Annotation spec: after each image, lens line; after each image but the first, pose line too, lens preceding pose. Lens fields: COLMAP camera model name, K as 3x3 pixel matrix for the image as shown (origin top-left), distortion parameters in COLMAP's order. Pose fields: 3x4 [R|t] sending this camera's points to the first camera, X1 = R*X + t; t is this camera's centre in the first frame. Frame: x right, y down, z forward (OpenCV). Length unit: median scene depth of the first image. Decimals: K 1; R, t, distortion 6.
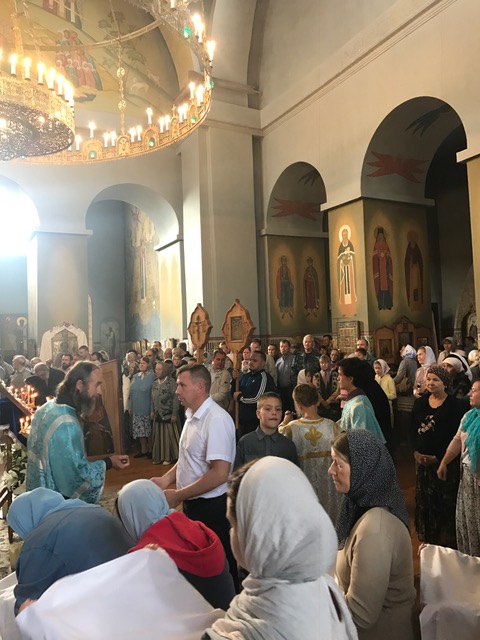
lens RADIAL K [[524.1, 0, 246.0], [0, 524.1, 320.6], [0, 0, 1]] dist [0.027272, -0.025936]
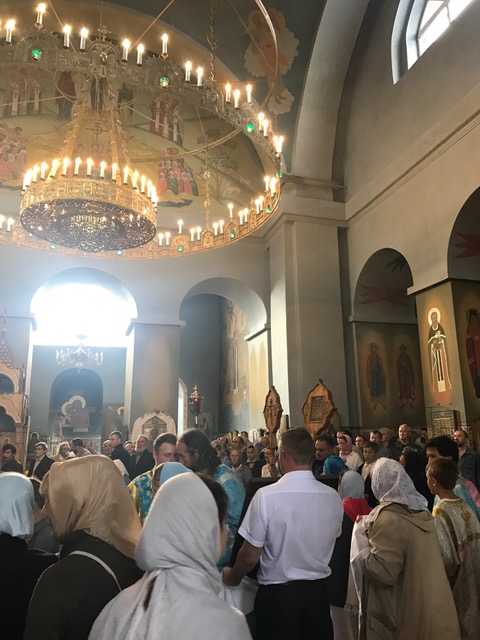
lens RADIAL K [[524.1, 0, 244.3], [0, 524.1, 317.3], [0, 0, 1]] dist [0.027272, -0.025936]
pose [[0.980016, -0.021748, -0.197727, 0.034103], [-0.015800, 0.982354, -0.186363, 0.015220], [0.198291, 0.185763, 0.962379, 0.014543]]
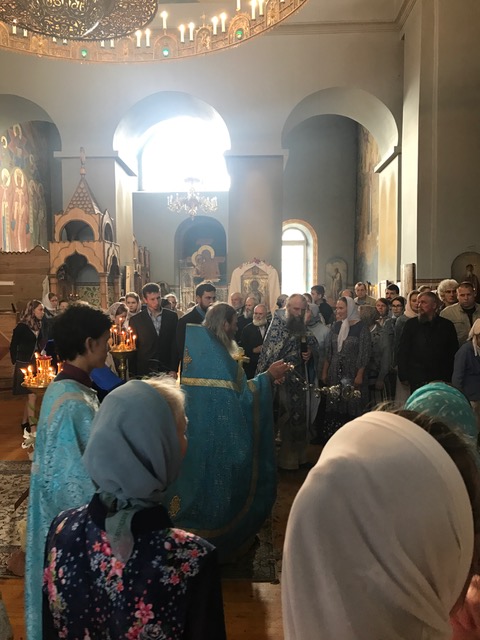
lens RADIAL K [[524.1, 0, 235.4], [0, 524.1, 318.8], [0, 0, 1]] dist [0.027272, -0.025936]
pose [[0.856970, 0.064946, -0.511257, 0.093787], [-0.014570, 0.994684, 0.101935, 0.015715], [0.515160, -0.079906, 0.853361, 0.226855]]
